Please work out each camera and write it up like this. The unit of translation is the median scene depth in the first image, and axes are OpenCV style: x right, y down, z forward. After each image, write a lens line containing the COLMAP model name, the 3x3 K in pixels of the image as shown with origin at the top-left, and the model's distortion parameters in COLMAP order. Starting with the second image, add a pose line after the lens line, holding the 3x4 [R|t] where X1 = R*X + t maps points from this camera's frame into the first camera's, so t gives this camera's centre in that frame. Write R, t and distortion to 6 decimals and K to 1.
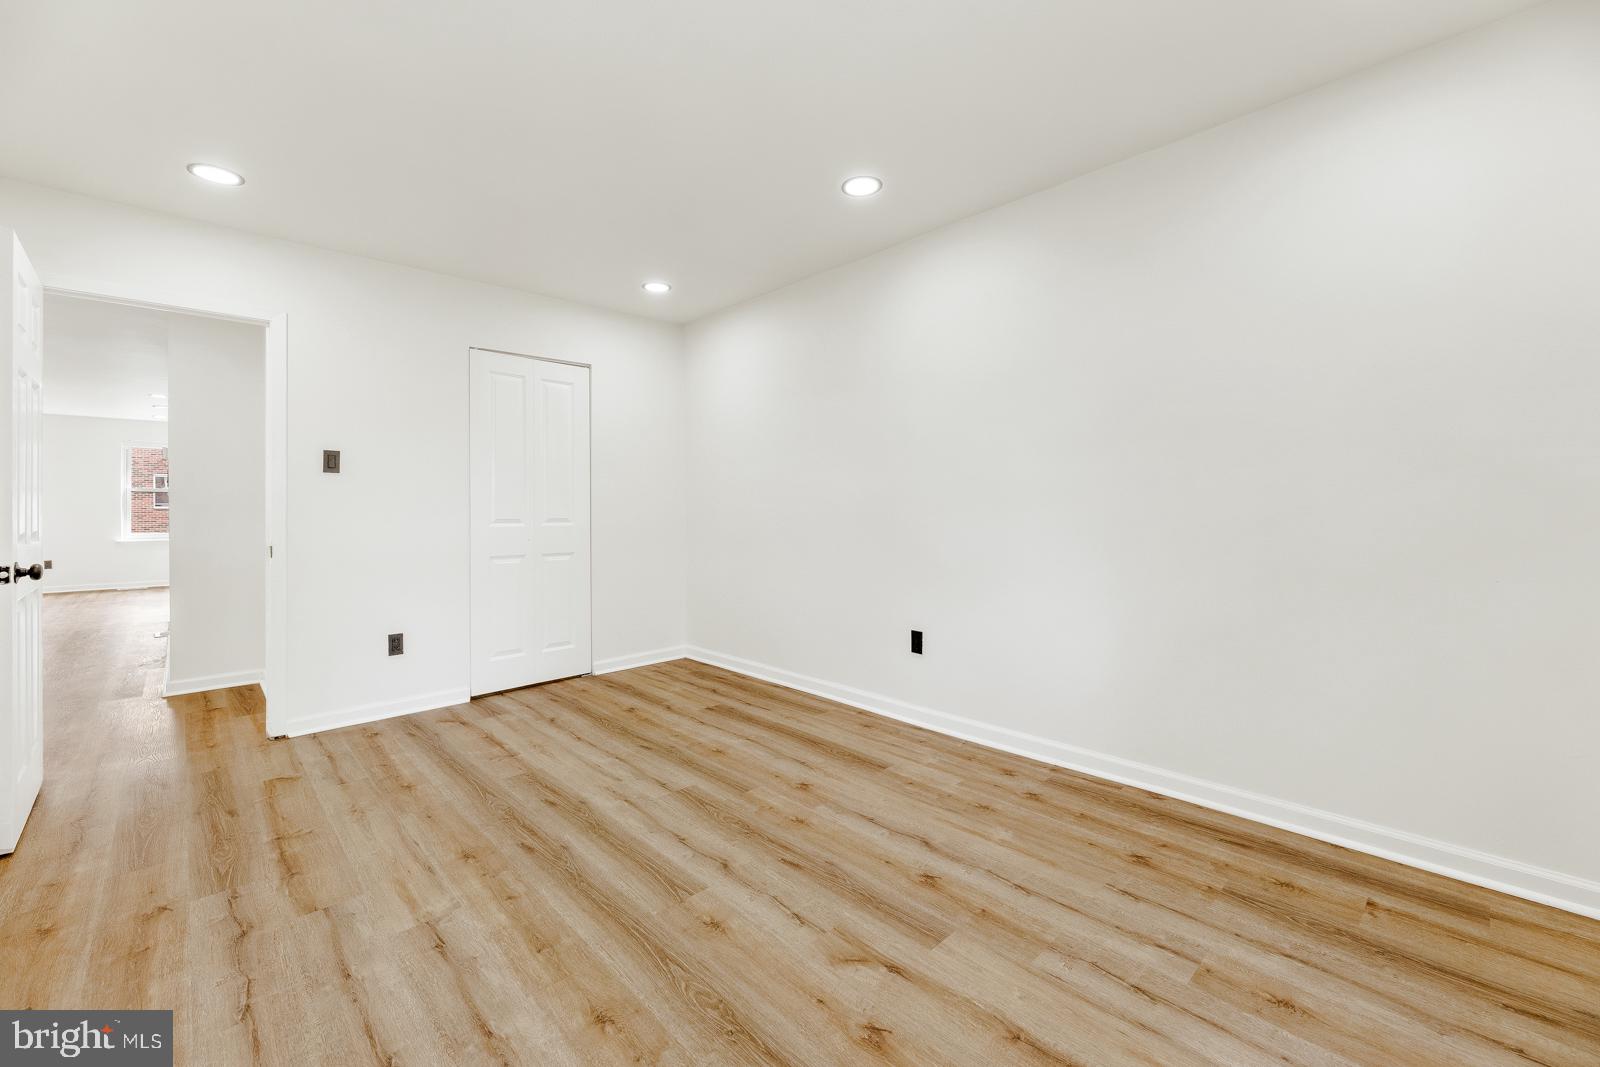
lens RADIAL K [[642.3, 0, 766.1], [0, 642.3, 492.1], [0, 0, 1]] dist [-0.000194, 0.000088]
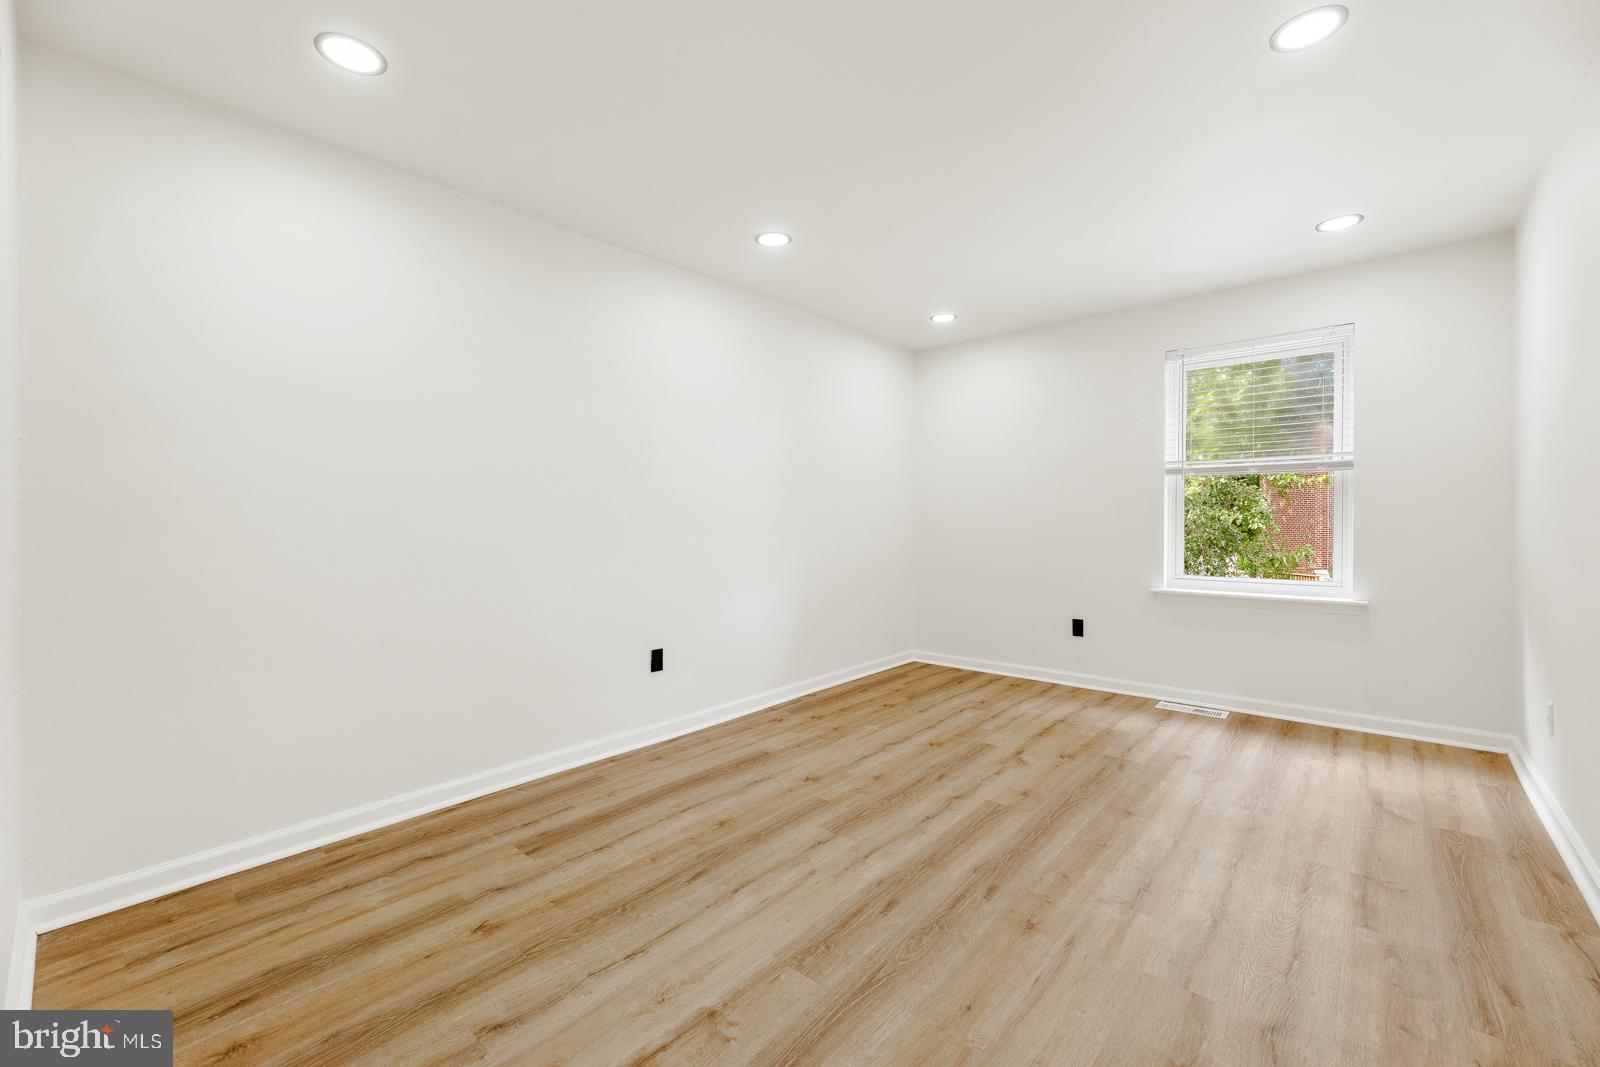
lens RADIAL K [[642.3, 0, 806.4], [0, 642.3, 529.6], [0, 0, 1]] dist [-0.000194, 0.000088]
pose [[-0.099449, -0.004162, 0.995034, -1.075735], [-0.011045, 0.999934, 0.003078, 0.021605], [-0.994981, -0.010684, -0.099488, 1.151663]]
